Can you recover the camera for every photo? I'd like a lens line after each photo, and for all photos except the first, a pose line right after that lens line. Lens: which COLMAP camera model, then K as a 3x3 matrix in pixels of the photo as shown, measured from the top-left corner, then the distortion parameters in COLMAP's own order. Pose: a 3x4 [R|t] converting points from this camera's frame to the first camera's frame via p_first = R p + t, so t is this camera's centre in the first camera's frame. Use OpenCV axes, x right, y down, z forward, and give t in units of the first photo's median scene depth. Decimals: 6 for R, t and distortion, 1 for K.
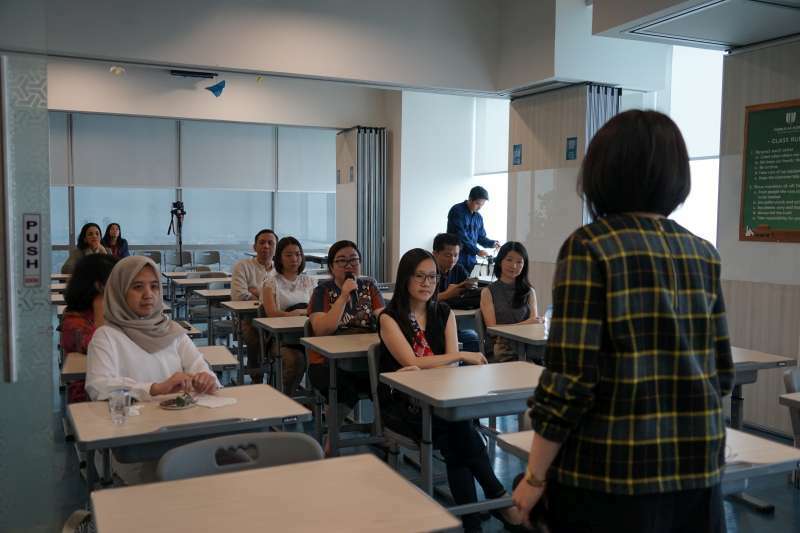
lens RADIAL K [[734.0, 0, 400.0], [0, 734.0, 266.5], [0, 0, 1]] dist [-0.001102, -0.004470]
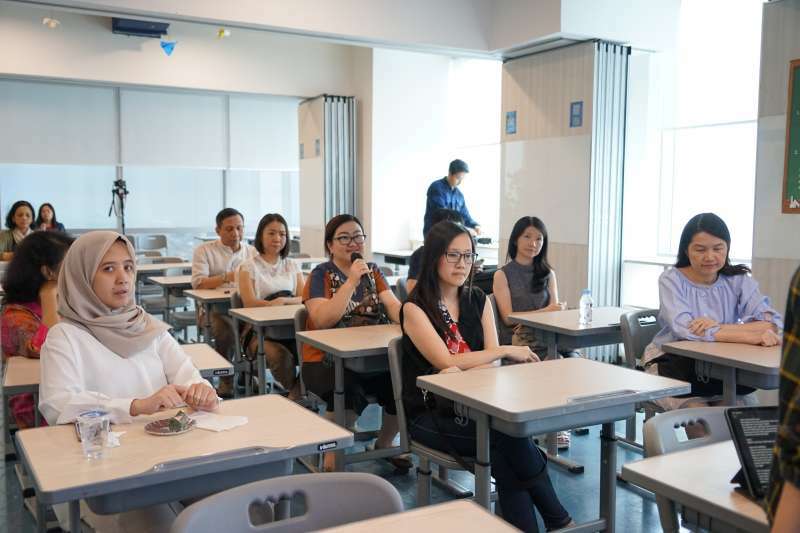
lens RADIAL K [[766.0, 0, 400.0], [0, 766.0, 266.5], [0, 0, 1]] dist [0.006682, 0.005691]
pose [[0.997874, -0.010696, 0.064293, -0.058588], [0.009421, 0.999754, 0.020095, 0.005726], [-0.064493, -0.019446, 0.997729, 0.105977]]
